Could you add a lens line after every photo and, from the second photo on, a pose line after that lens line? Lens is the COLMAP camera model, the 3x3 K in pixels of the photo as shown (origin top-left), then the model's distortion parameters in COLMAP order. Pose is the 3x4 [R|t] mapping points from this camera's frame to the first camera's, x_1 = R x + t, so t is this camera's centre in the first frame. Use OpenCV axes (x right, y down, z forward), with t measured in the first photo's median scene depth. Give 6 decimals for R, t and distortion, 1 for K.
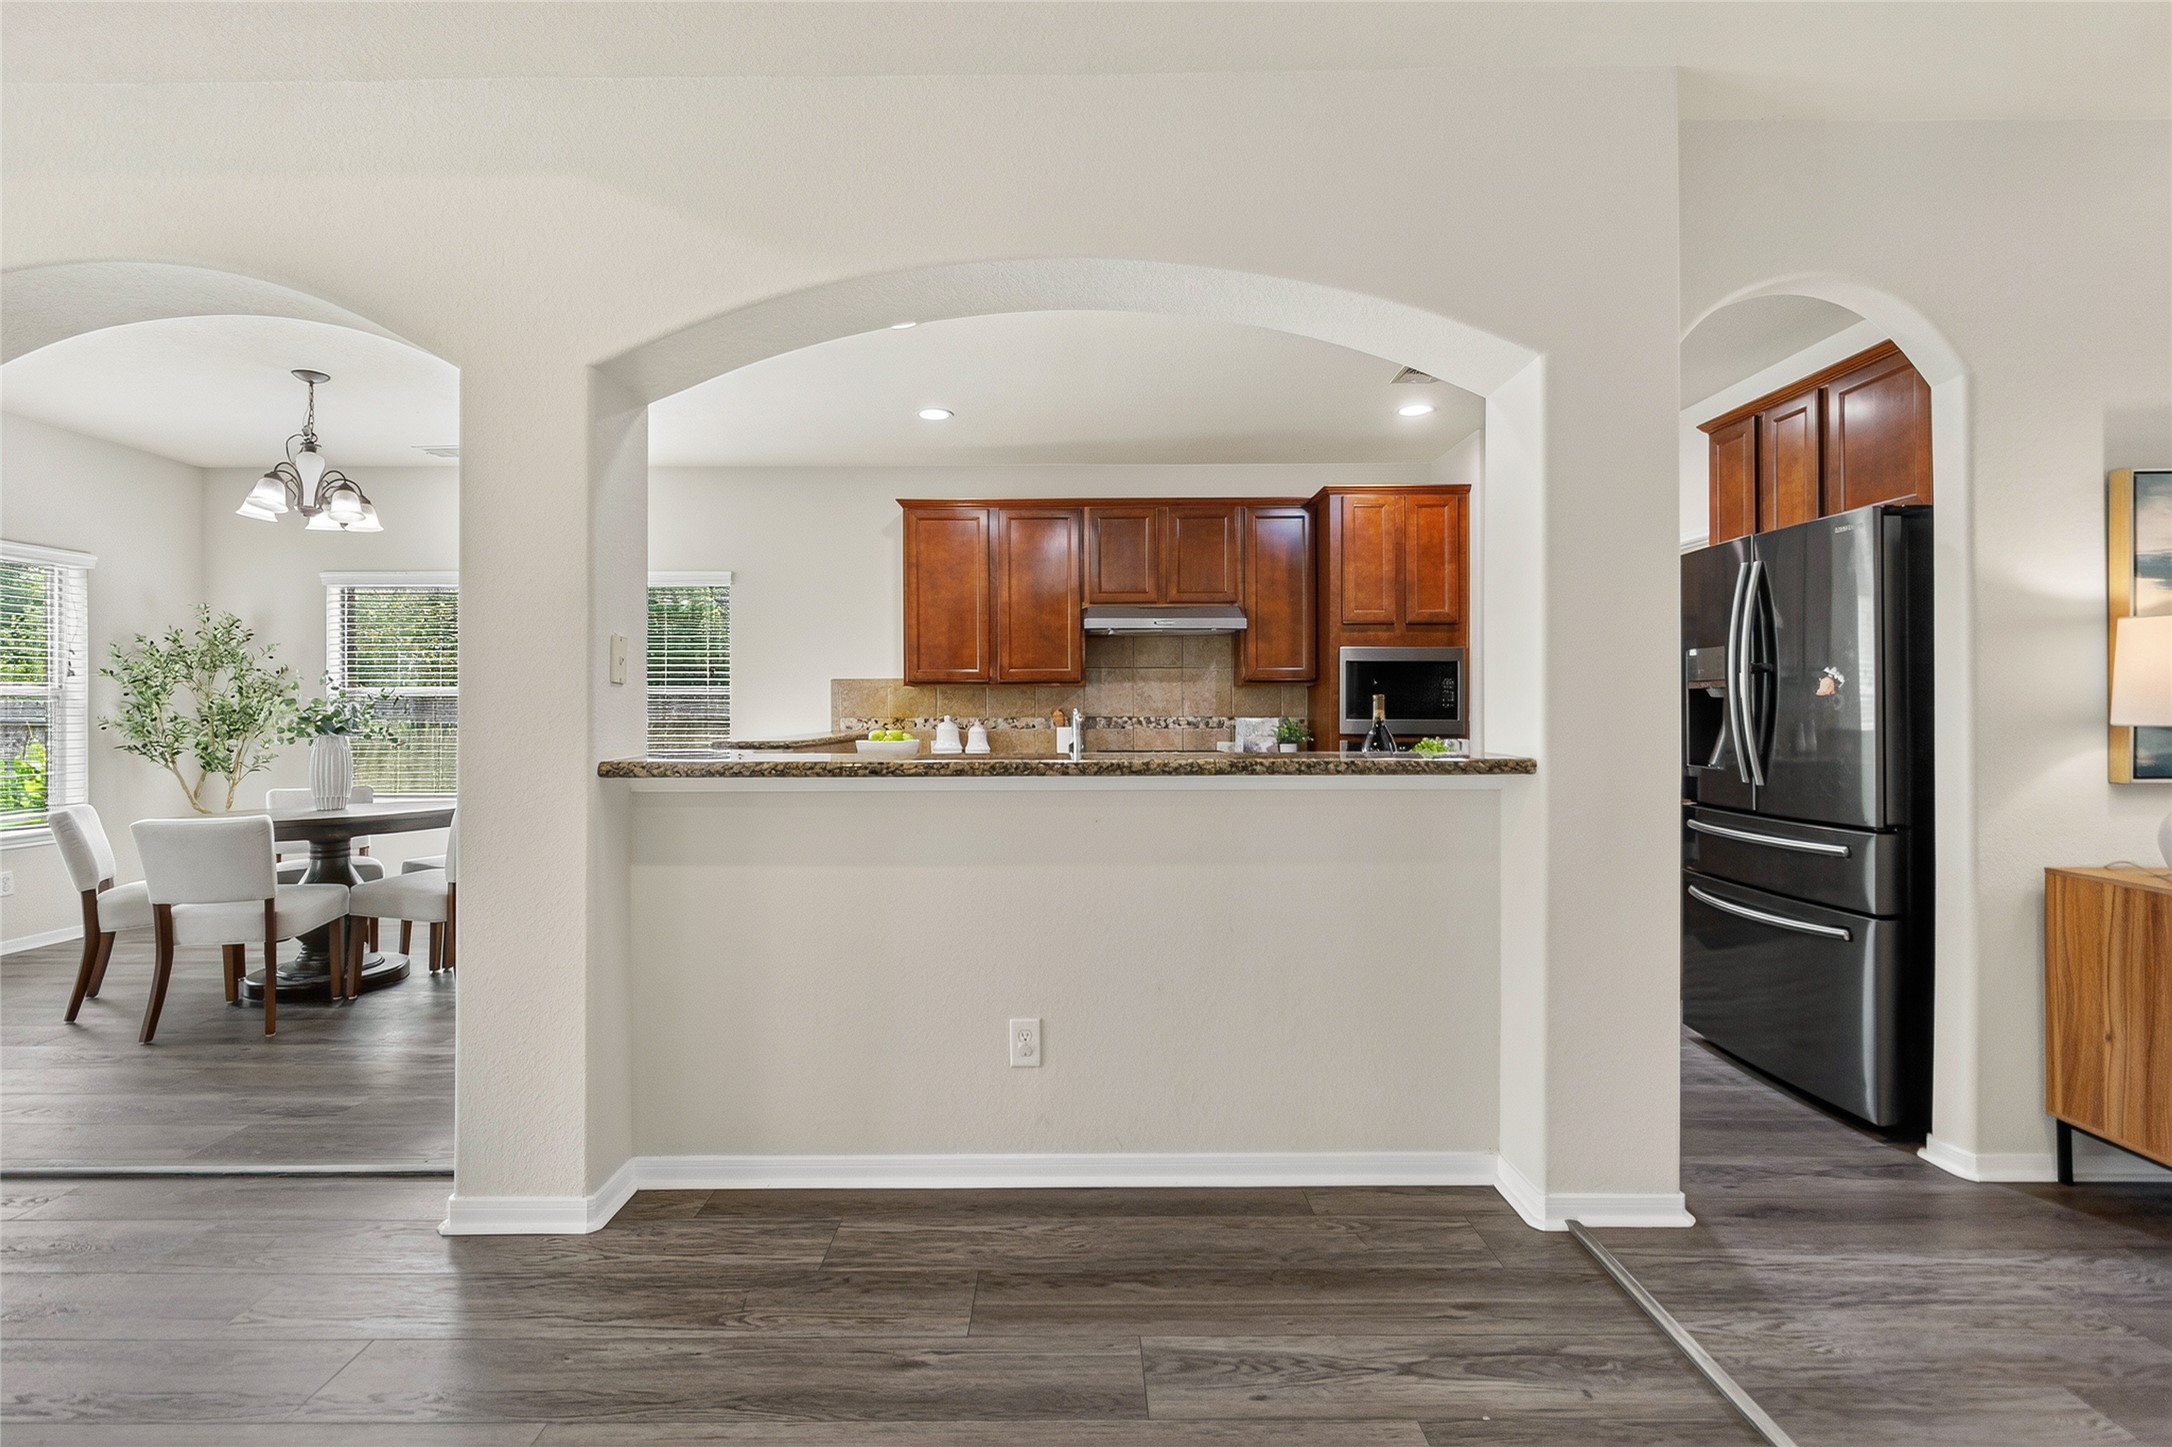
lens RADIAL K [[988.1, 0, 1080.6], [0, 988.1, 710.4], [0, 0, 1]] dist [0.001714, -0.000384]
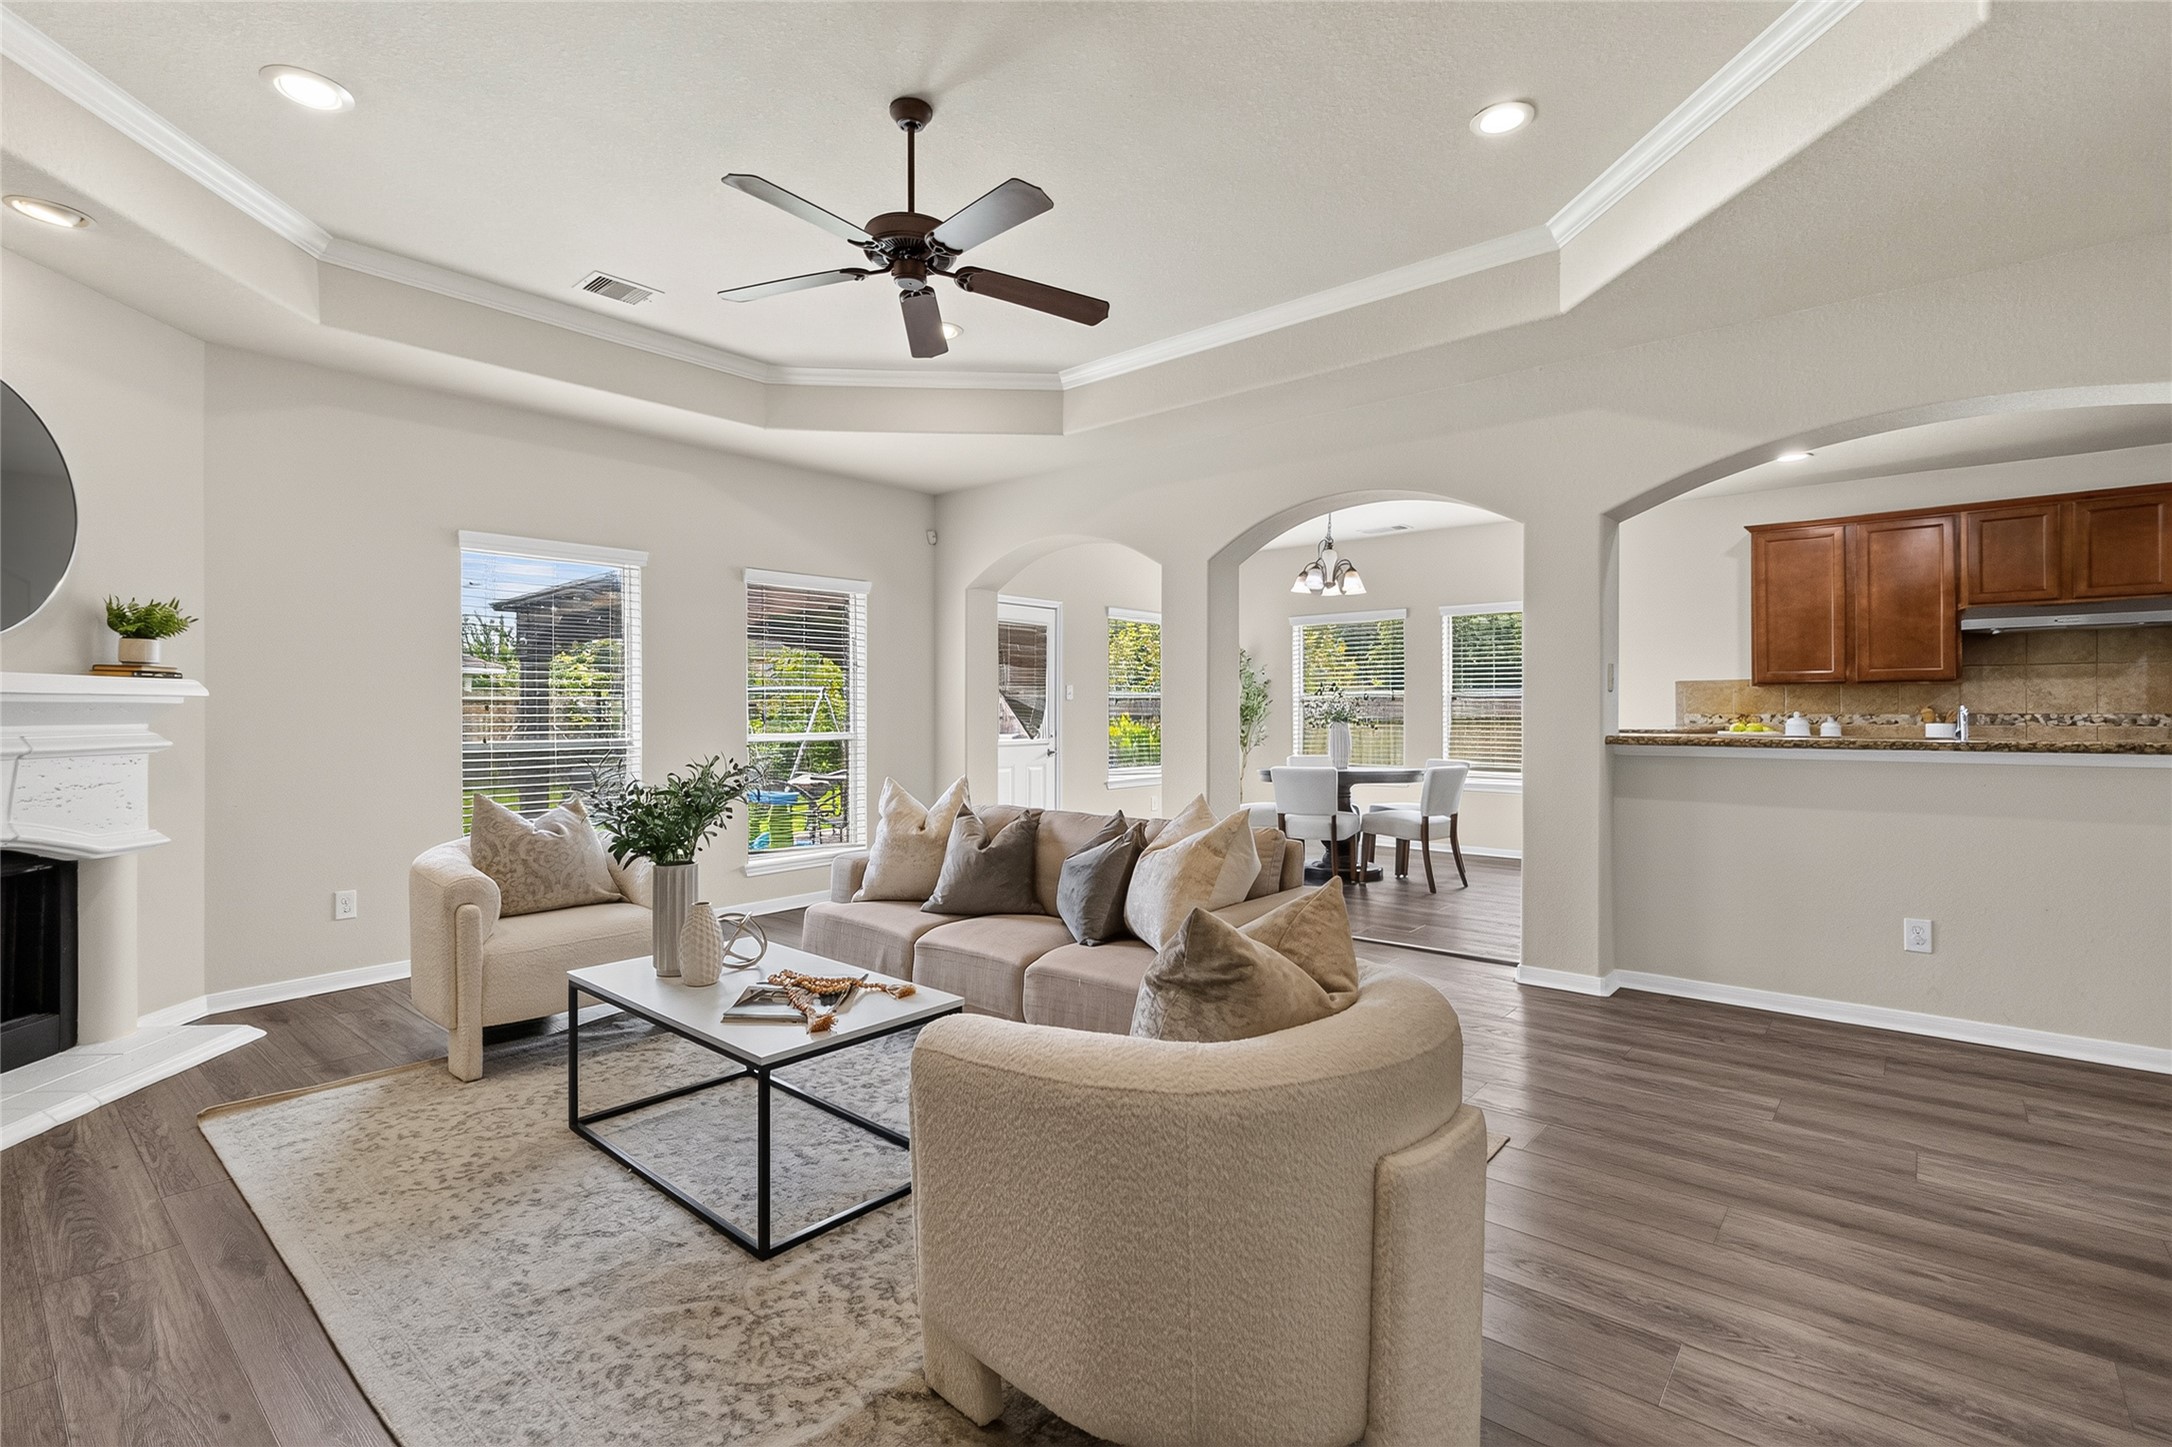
lens RADIAL K [[988.1, 0, 1080.6], [0, 988.1, 710.4], [0, 0, 1]] dist [0.001714, -0.000384]
pose [[0.756280, 0.001450, -0.654246, -0.015685], [0.000136, 0.999997, 0.002374, 0.000682], [0.654248, -0.001884, 0.756278, -0.395168]]
